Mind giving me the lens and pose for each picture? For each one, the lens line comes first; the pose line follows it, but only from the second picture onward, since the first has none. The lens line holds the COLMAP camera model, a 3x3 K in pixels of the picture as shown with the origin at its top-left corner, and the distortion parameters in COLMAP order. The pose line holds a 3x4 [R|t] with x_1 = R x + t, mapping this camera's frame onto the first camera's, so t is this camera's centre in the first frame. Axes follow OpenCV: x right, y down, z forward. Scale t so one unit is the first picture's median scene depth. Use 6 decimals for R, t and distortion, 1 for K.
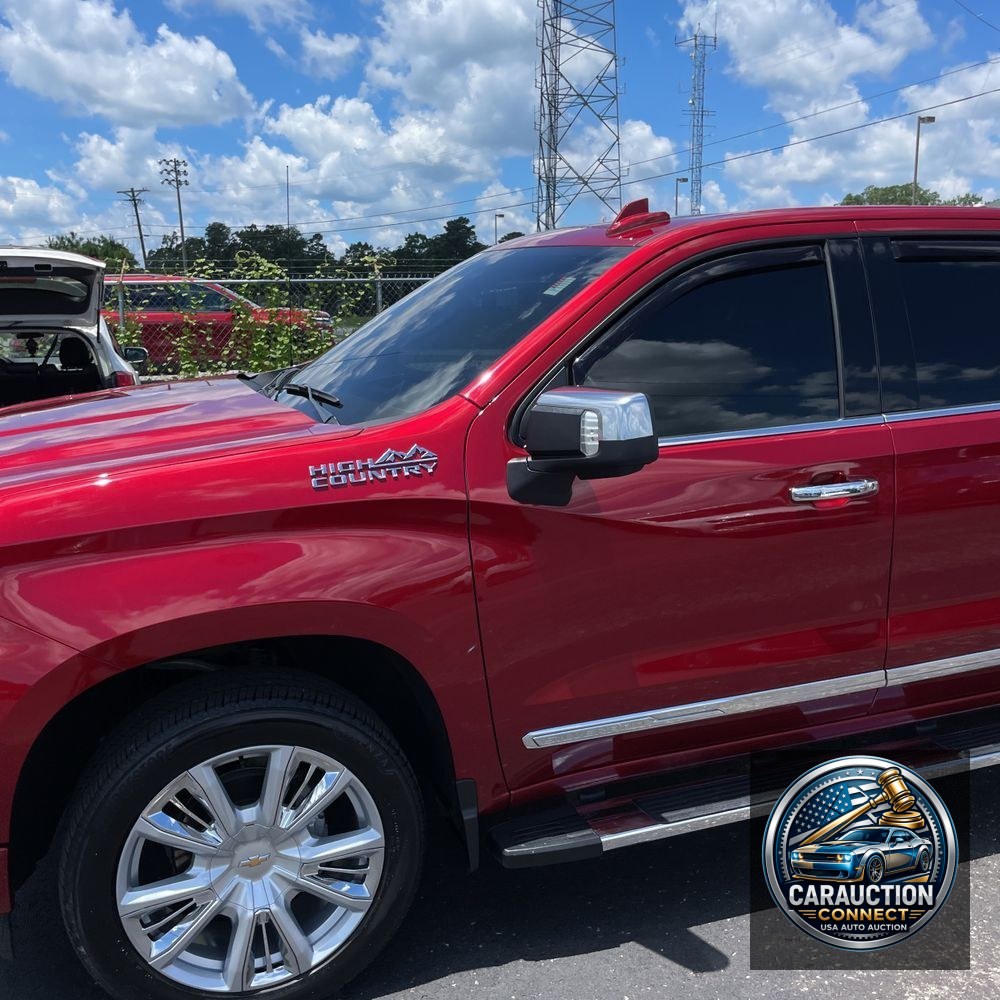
lens RADIAL K [[1035.0, 0, 504.4], [0, 1035.0, 508.4], [0, 0, 1]] dist [0.009383, 0.000000]
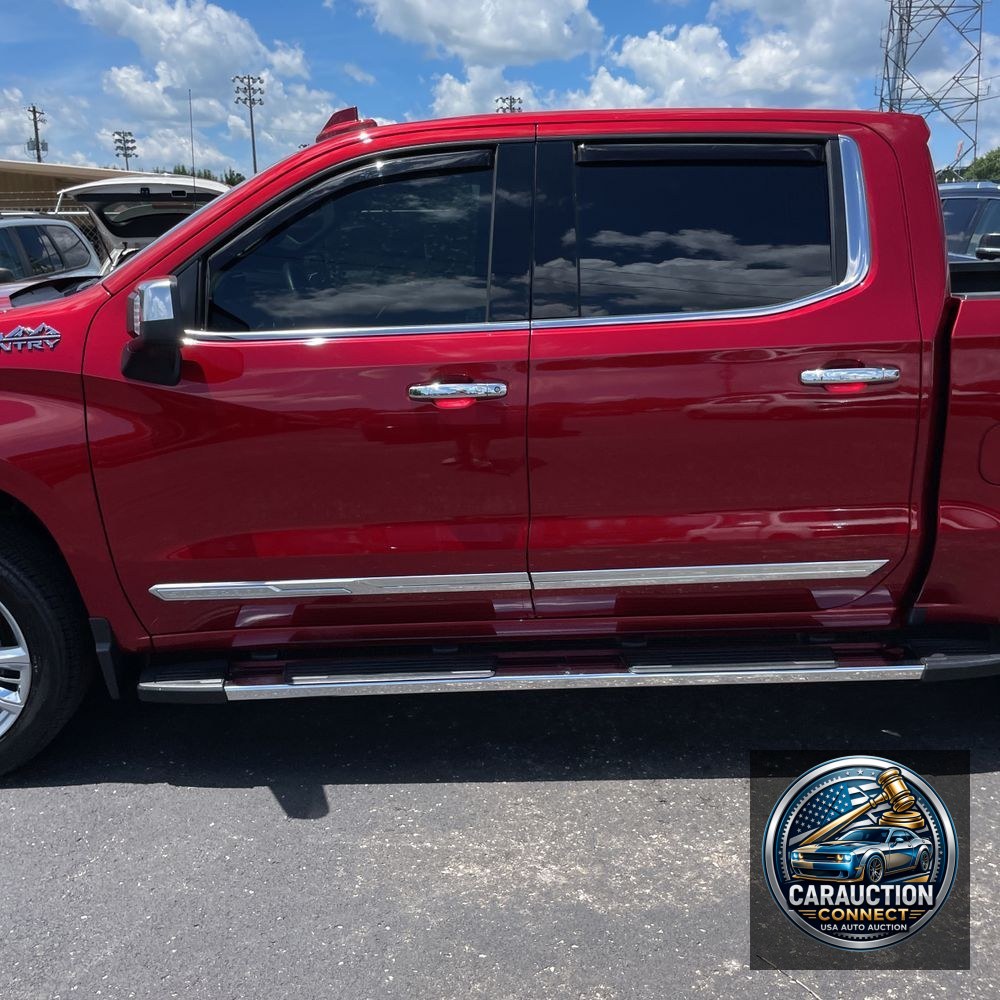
lens RADIAL K [[1038.6, 0, 495.5], [0, 1038.6, 490.3], [0, 0, 1]] dist [0.046931, 0.000000]
pose [[0.949959, 0.078733, -0.302289, 0.716050], [-0.066468, 0.996501, 0.050664, 0.029957], [0.305220, -0.028036, 0.951869, 0.017103]]
